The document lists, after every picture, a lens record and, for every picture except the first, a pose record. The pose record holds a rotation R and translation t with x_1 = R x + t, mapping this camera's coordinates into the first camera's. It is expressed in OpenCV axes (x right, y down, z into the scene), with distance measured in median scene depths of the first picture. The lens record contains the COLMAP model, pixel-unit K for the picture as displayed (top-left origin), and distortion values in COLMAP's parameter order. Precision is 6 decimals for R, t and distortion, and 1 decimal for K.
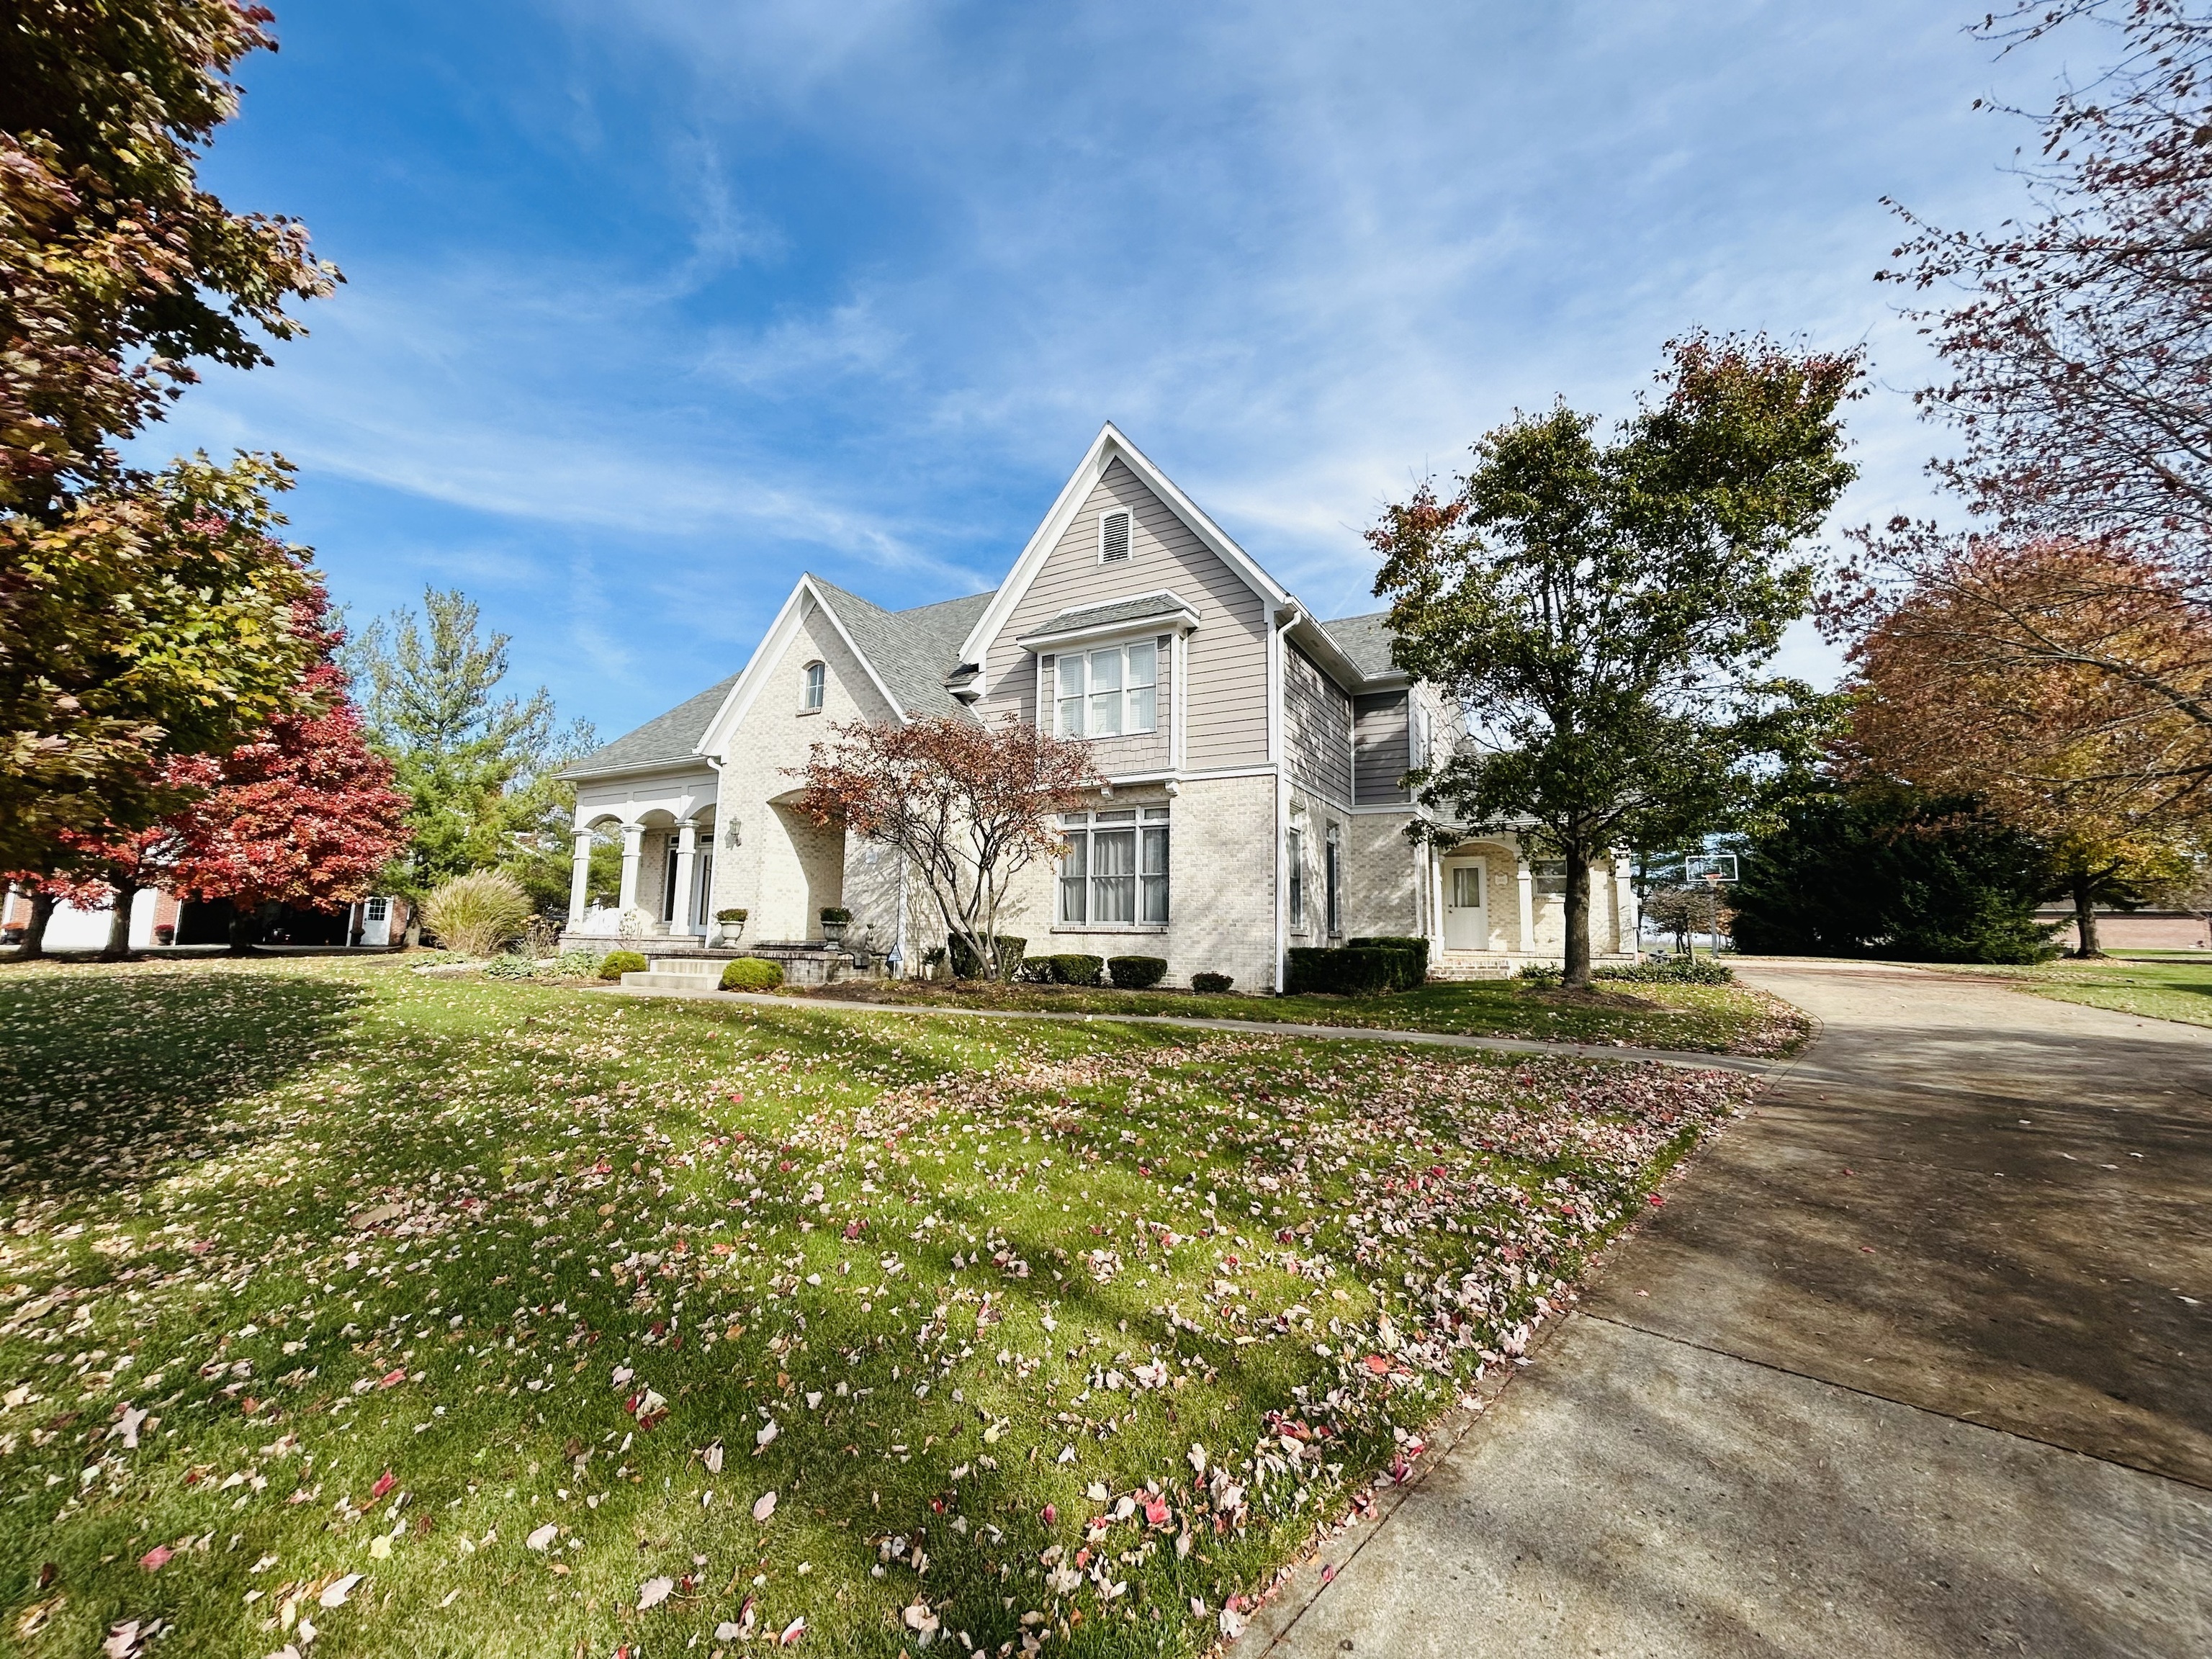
lens RADIAL K [[889.3, 0, 1104.5], [0, 889.3, 827.7], [0, 0, 1]] dist [-0.002063, -0.000026]
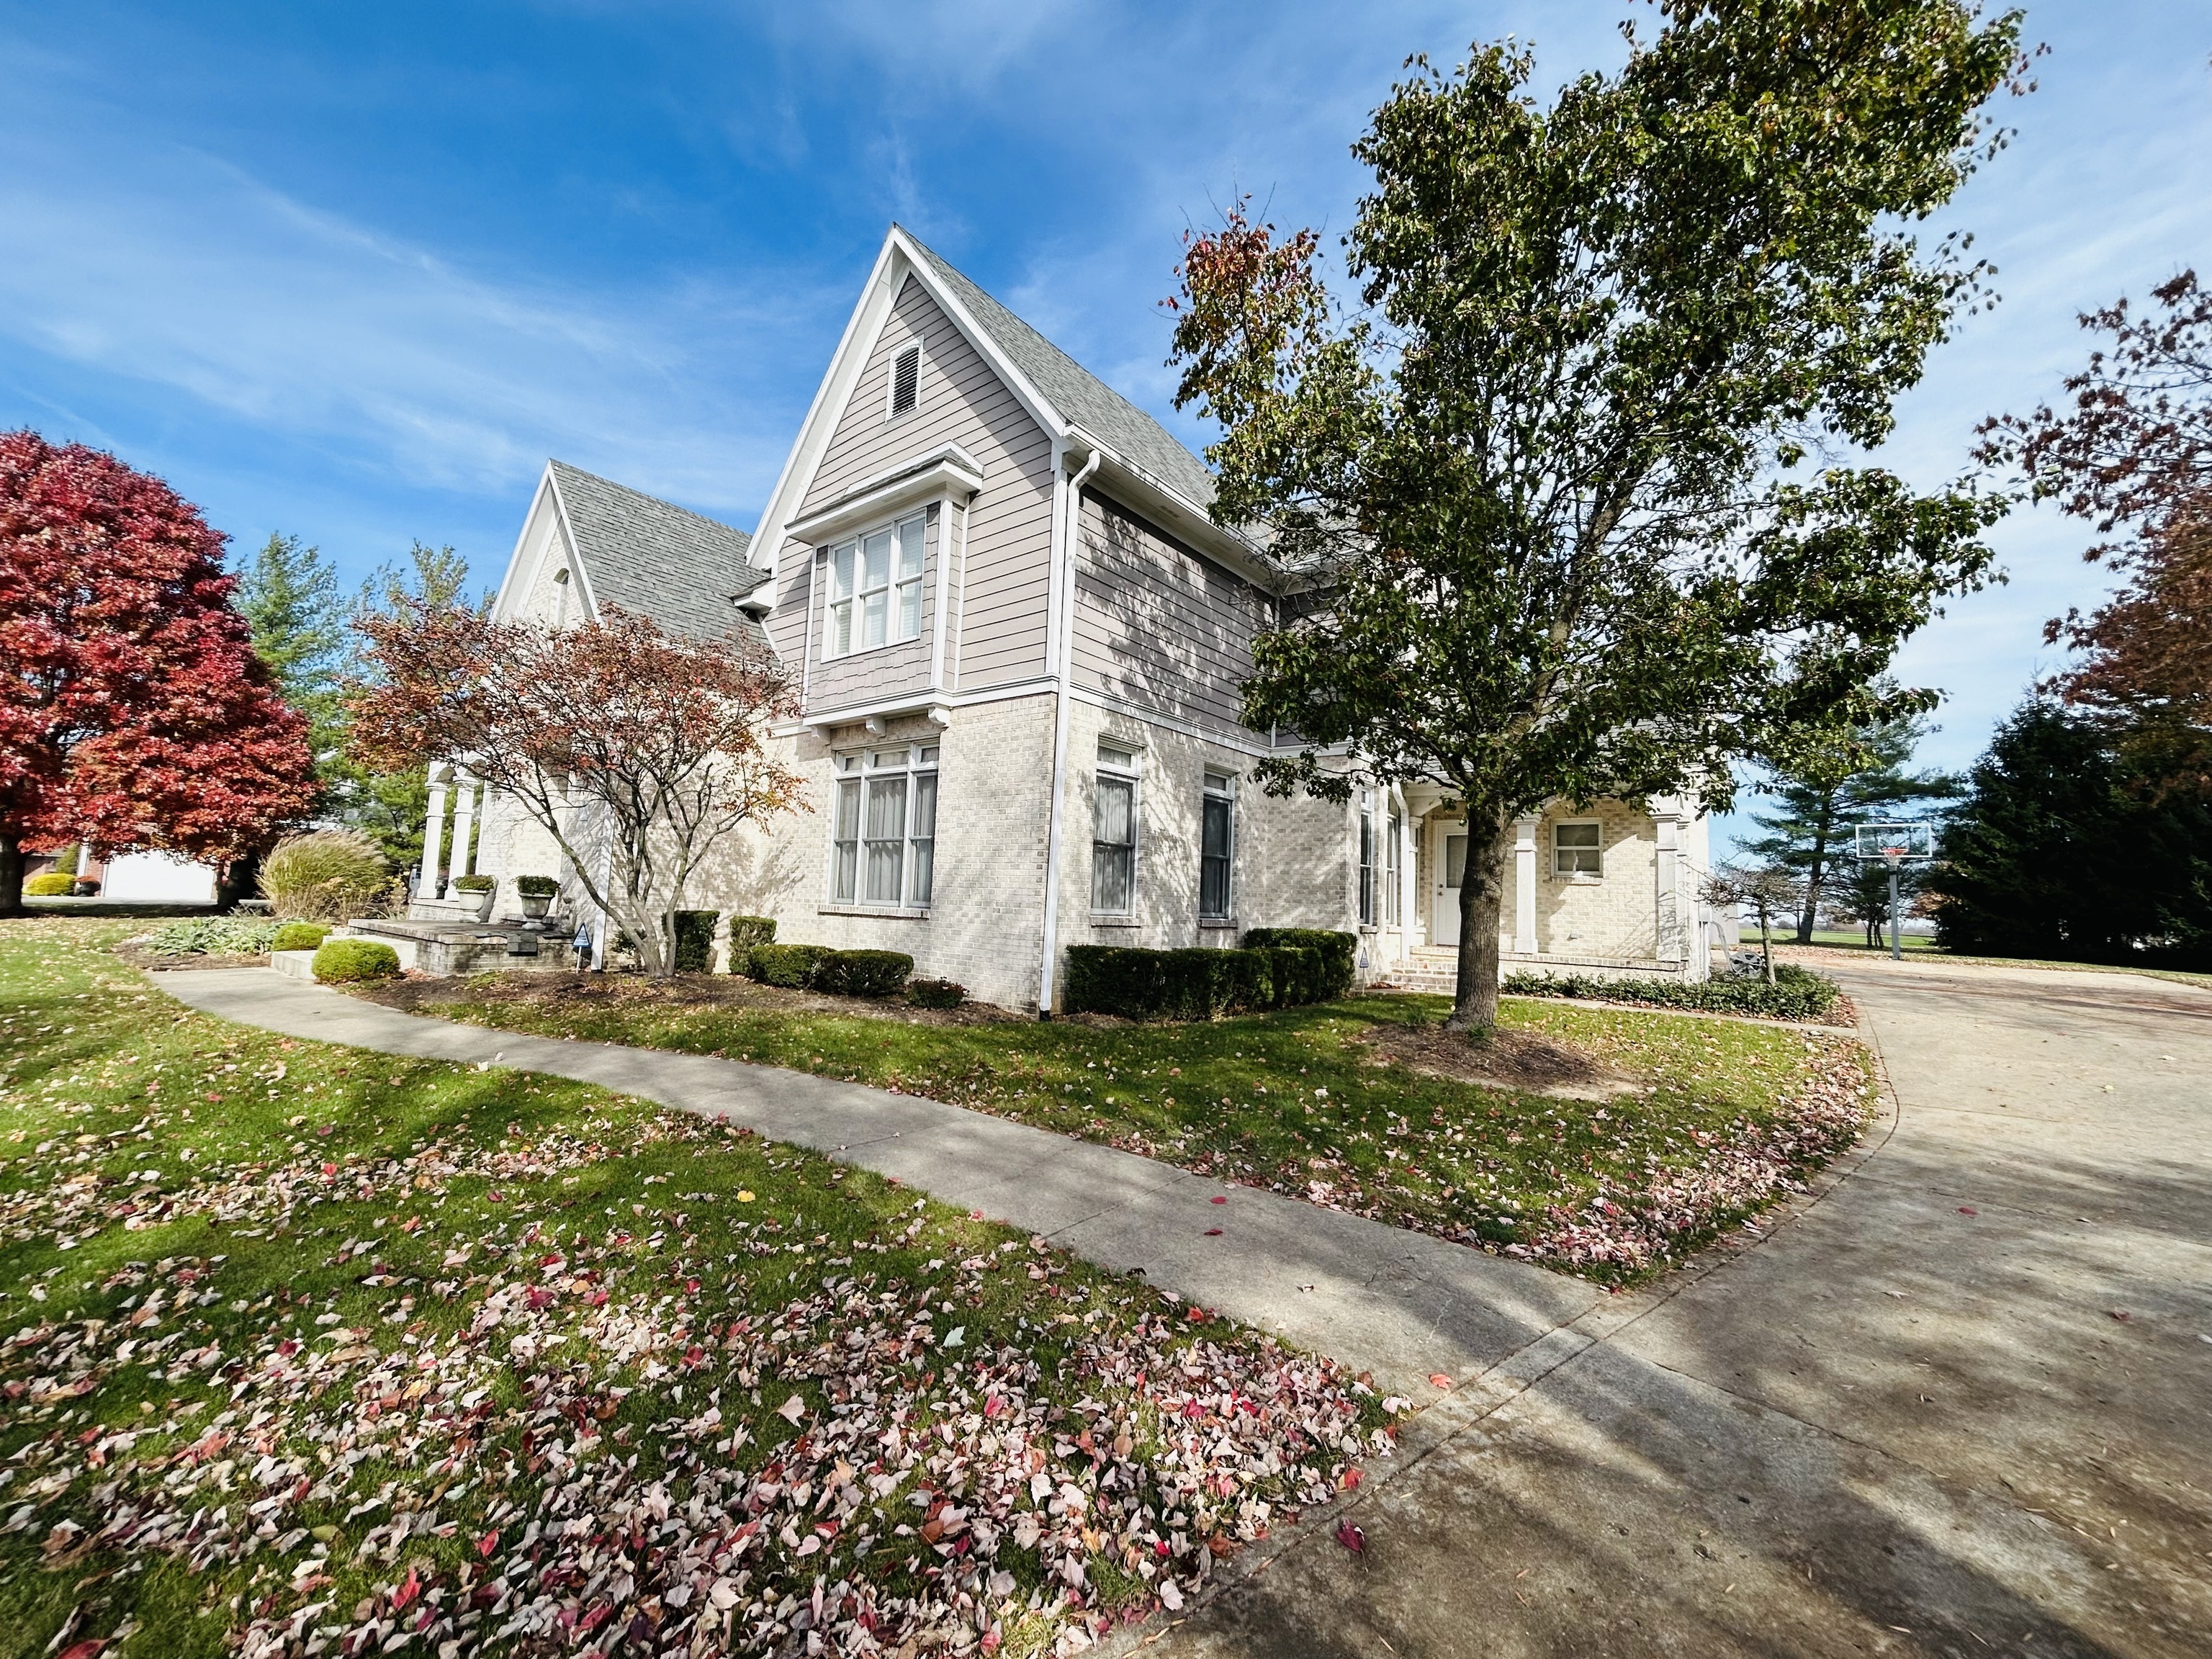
lens RADIAL K [[889.3, 0, 1105.6], [0, 889.3, 824.2], [0, 0, 1]] dist [-0.002063, -0.000026]
pose [[0.985542, 0.007703, -0.169257, 0.311157], [-0.002164, 0.999457, 0.032880, 0.016890], [0.169418, -0.032039, 0.985023, 0.295317]]
